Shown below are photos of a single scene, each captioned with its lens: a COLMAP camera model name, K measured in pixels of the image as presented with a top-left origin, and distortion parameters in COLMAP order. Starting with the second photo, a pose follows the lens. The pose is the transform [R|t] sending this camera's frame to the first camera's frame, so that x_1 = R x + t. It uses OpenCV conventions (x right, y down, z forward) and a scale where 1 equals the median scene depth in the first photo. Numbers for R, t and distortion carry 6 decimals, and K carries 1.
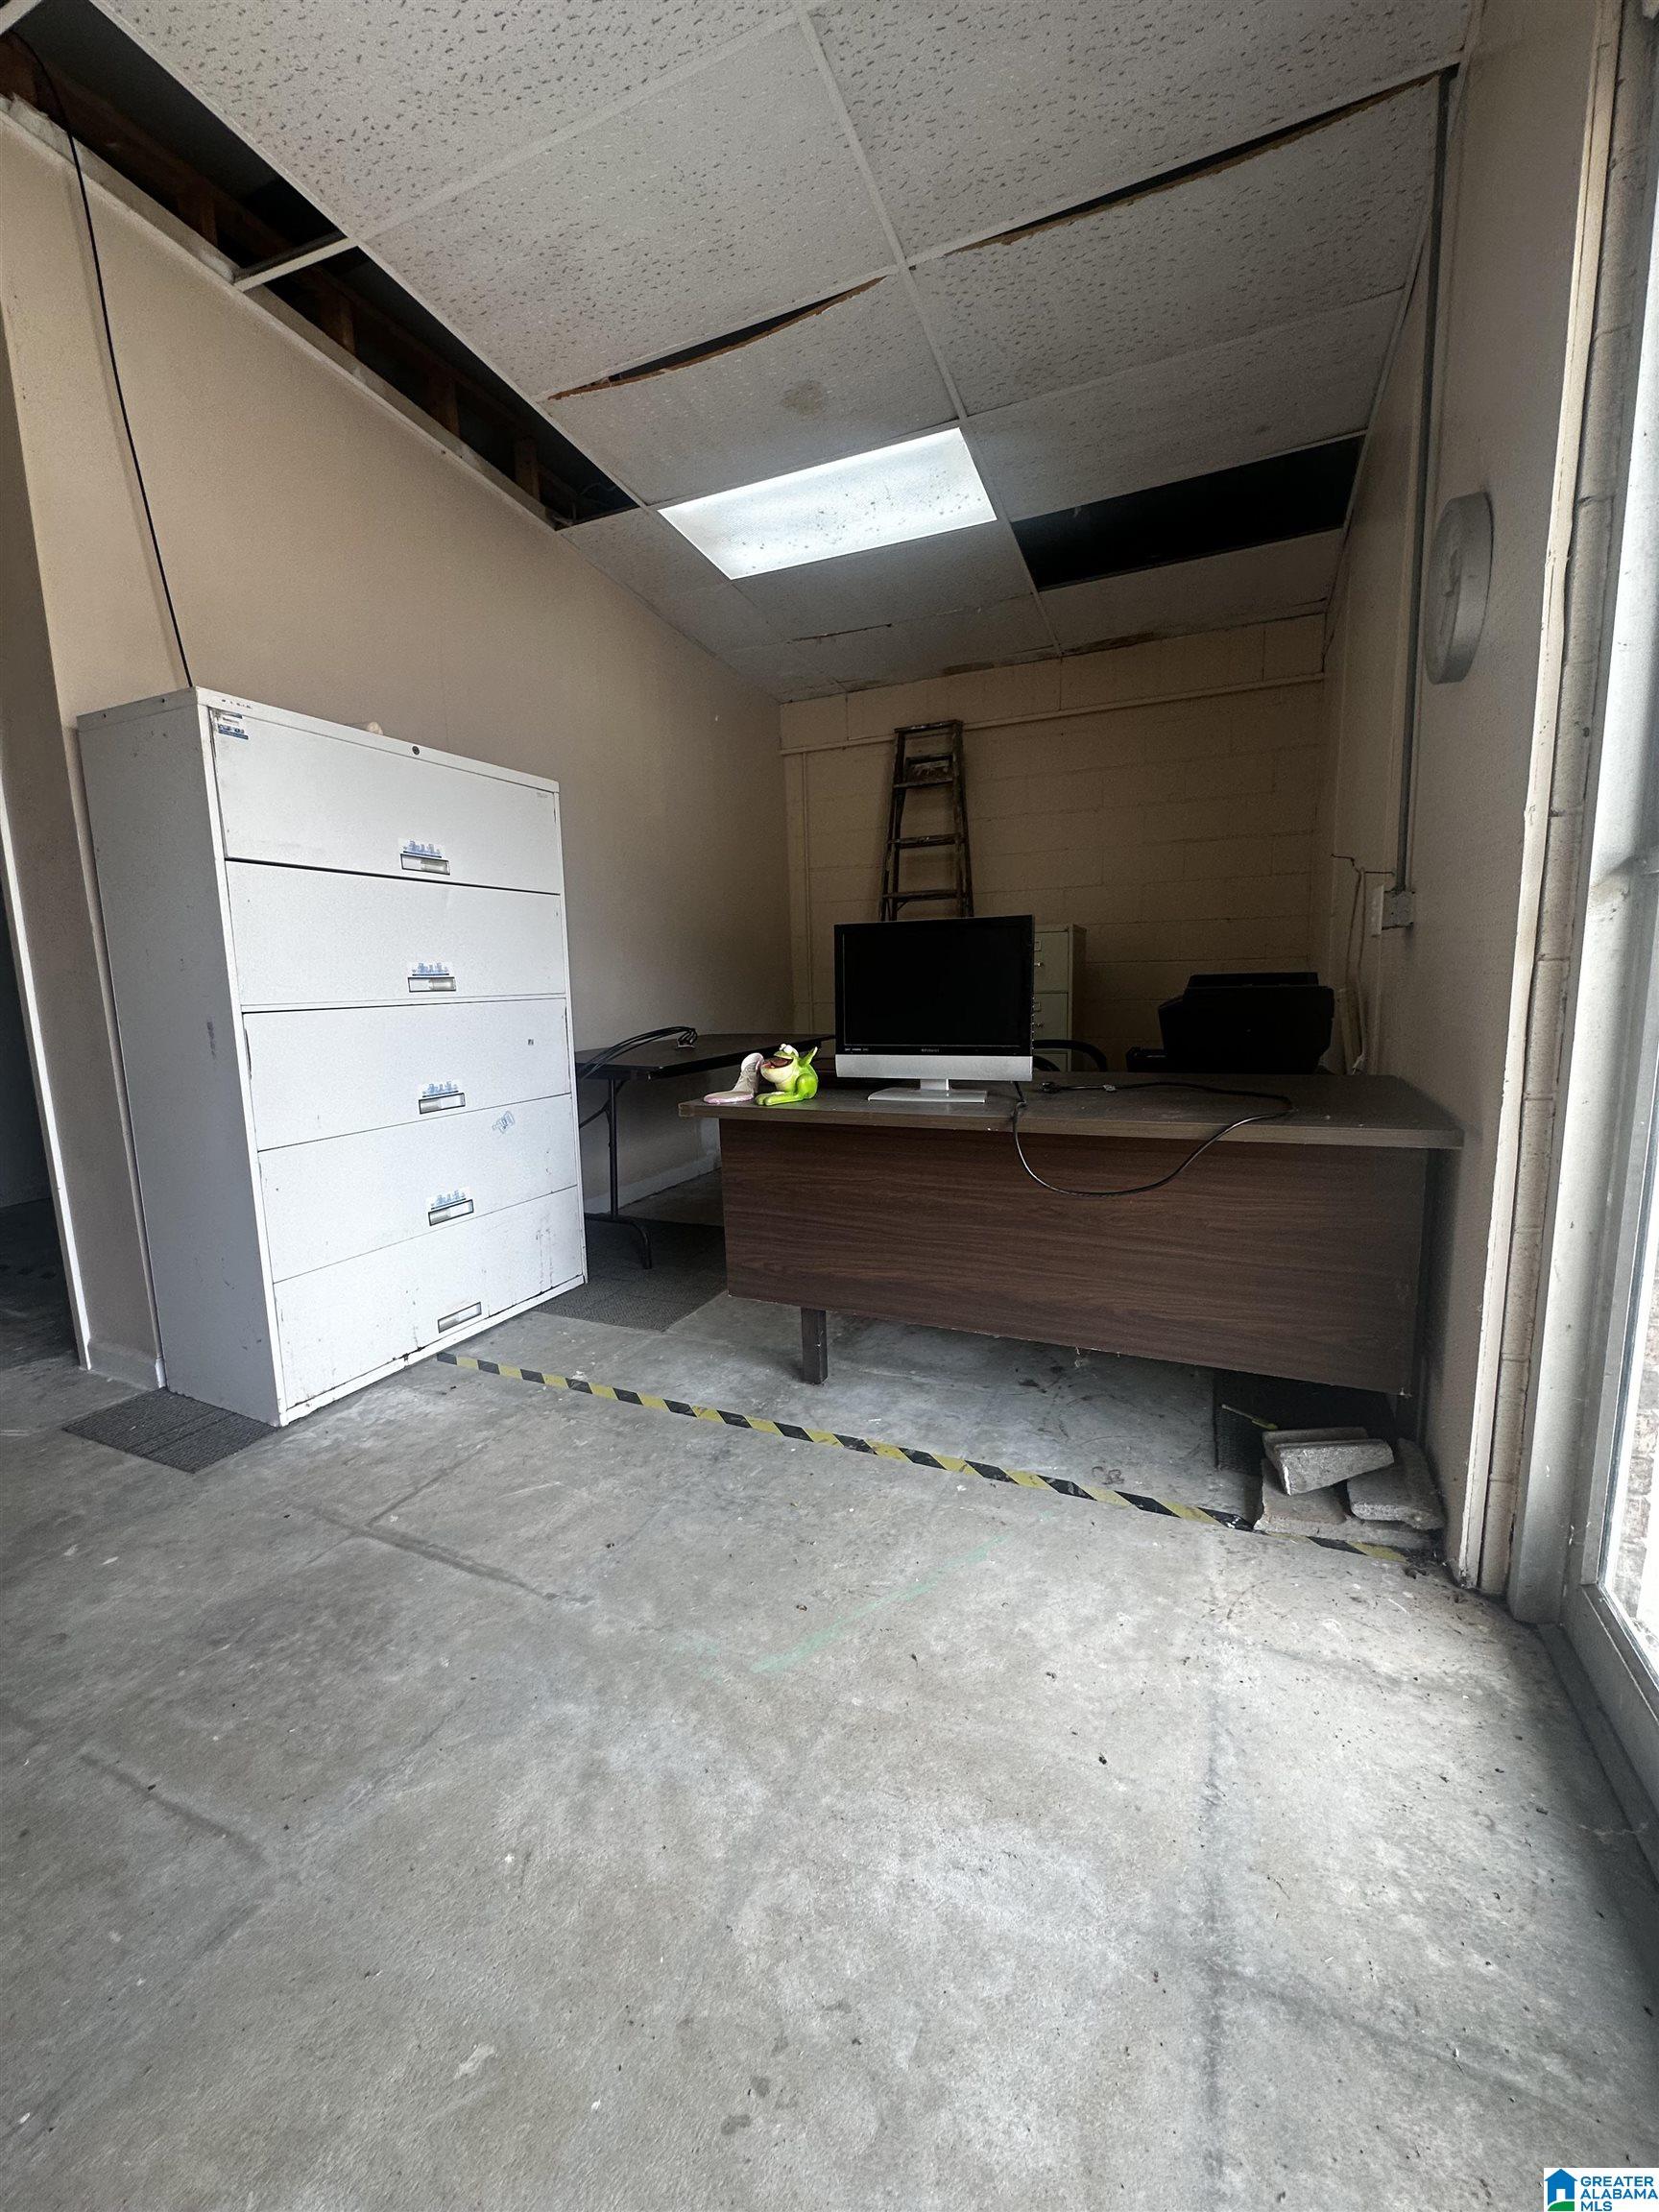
lens RADIAL K [[883.8, 0, 829.5], [0, 883.8, 1106.0], [0, 0, 1]] dist [-0.001142, 0.000022]
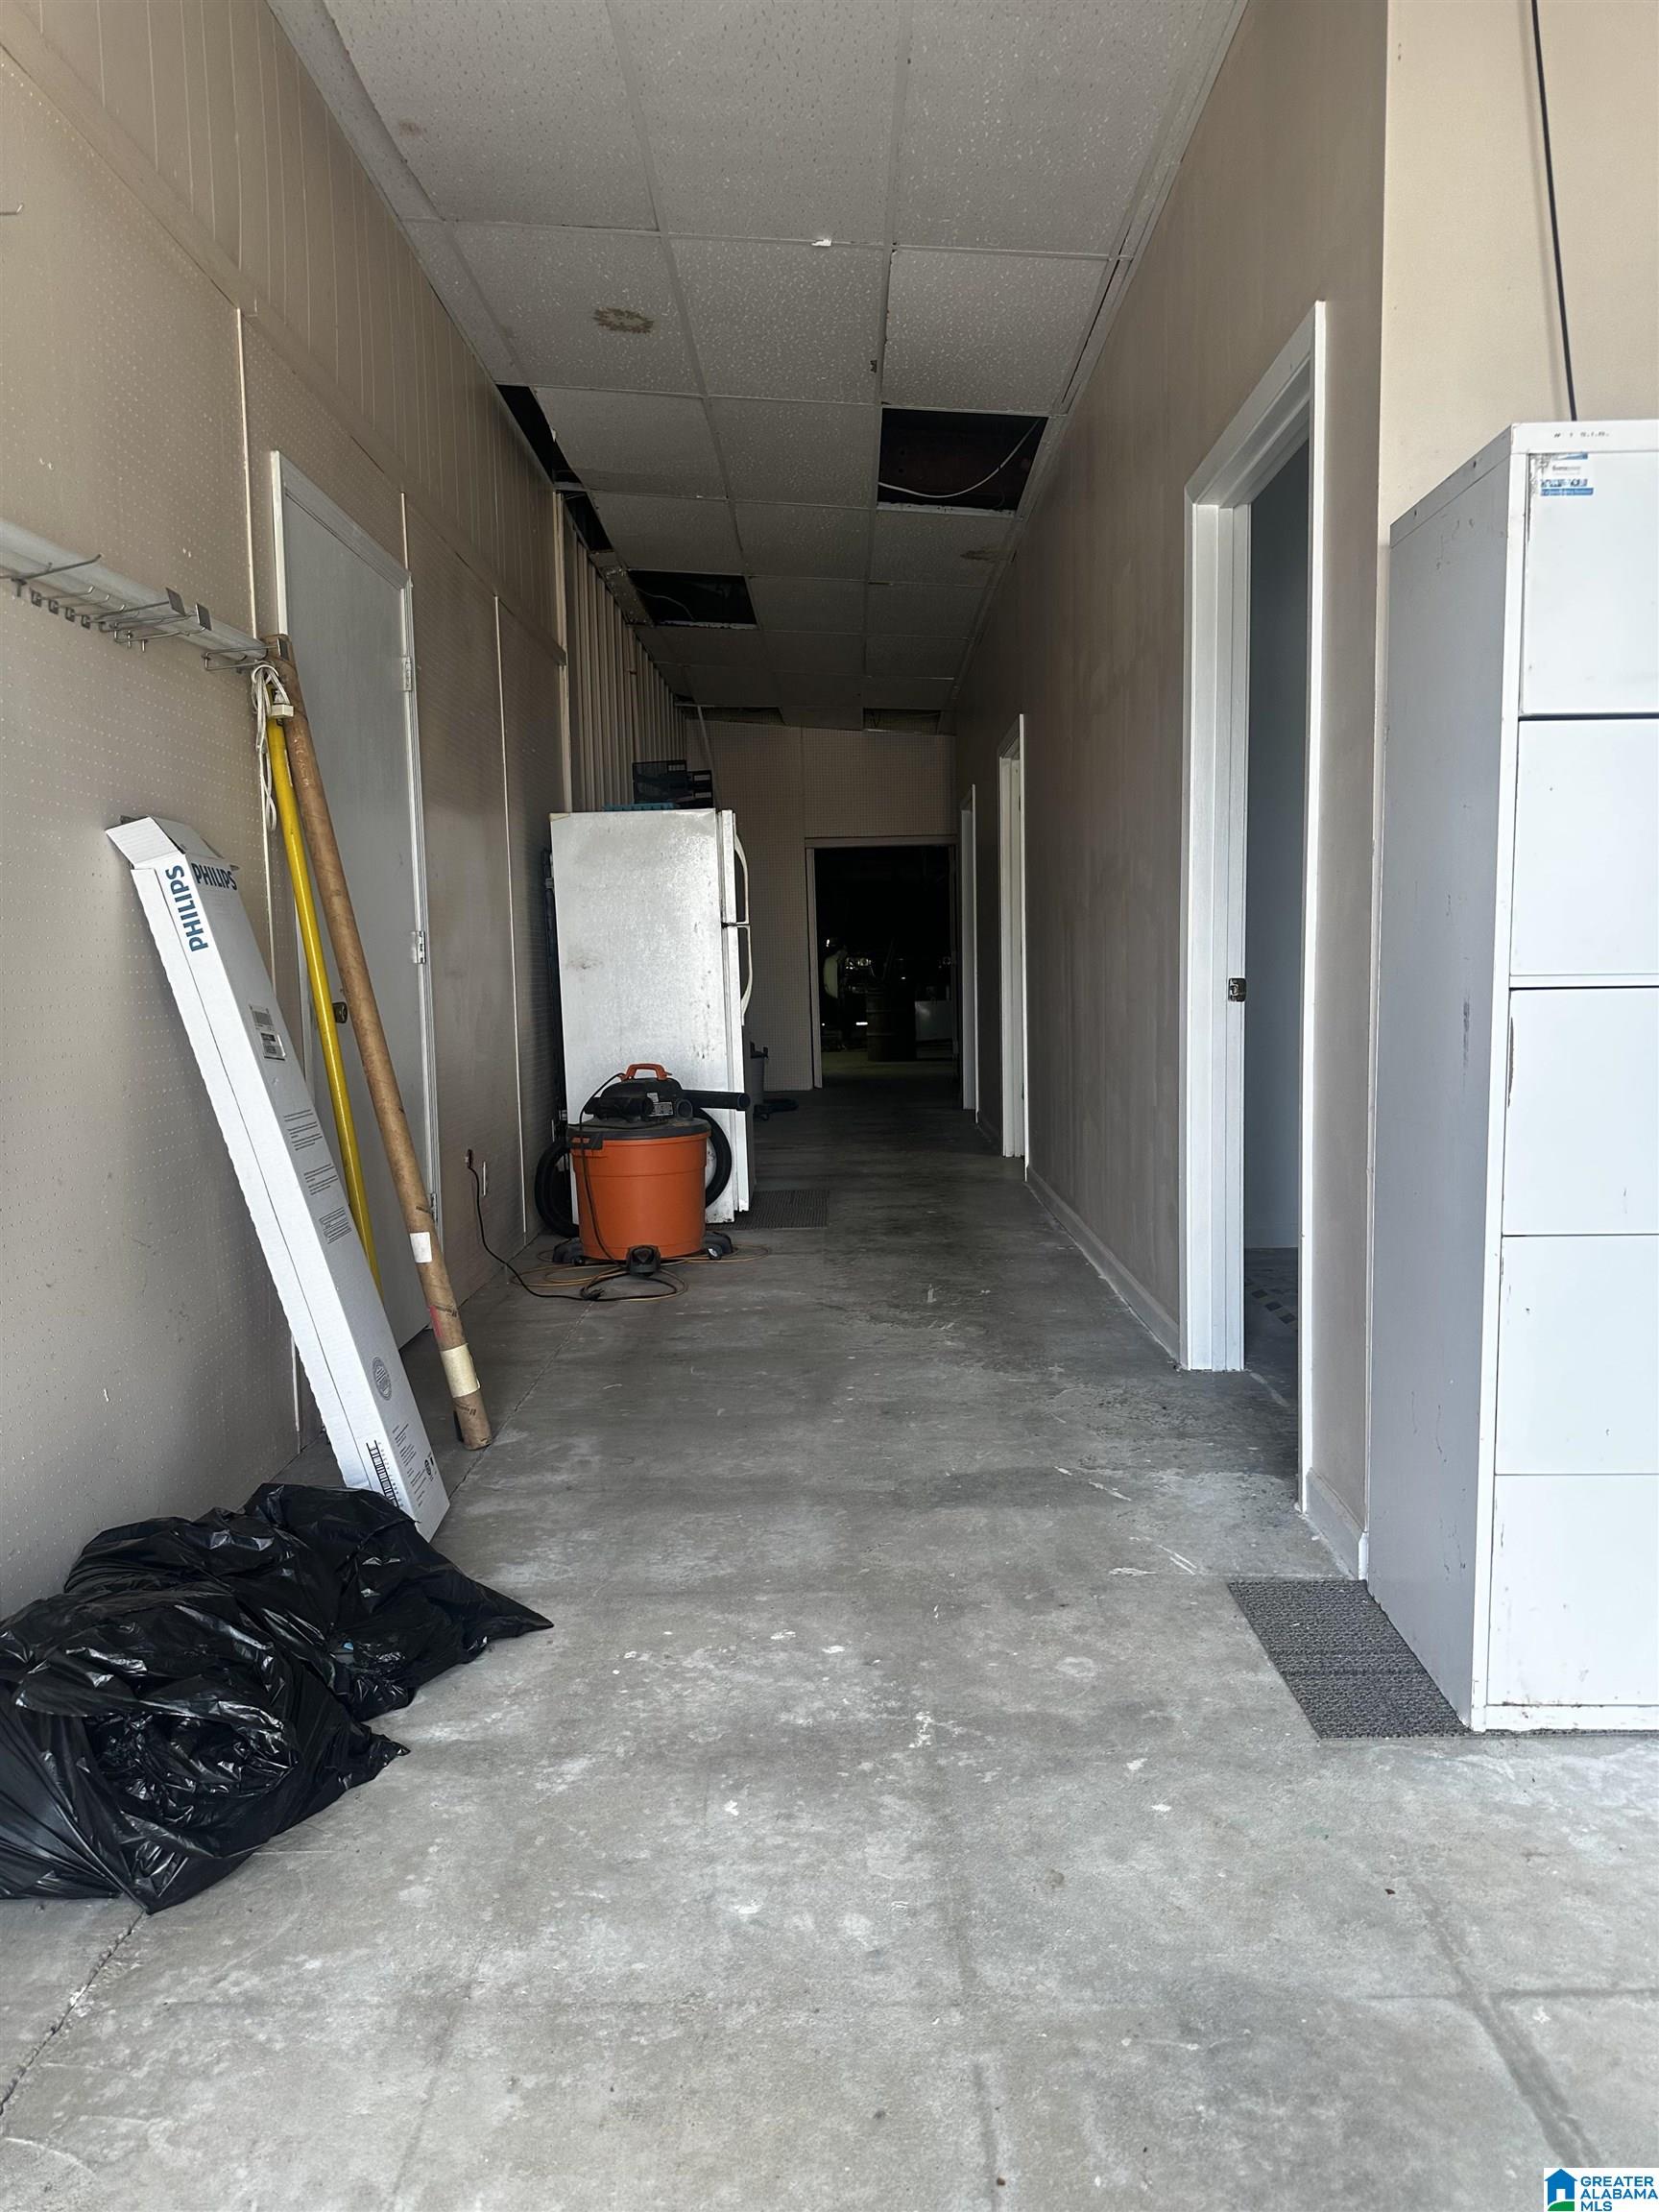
lens RADIAL K [[1565.1, 0, 835.7], [0, 1565.1, 1110.2], [0, 0, 1]] dist [0.045846, -0.055135]
pose [[0.399391, 0.105609, -0.910677, 0.088391], [-0.128880, 0.989946, 0.058279, -0.031628], [0.907676, 0.094092, 0.408987, 0.203448]]
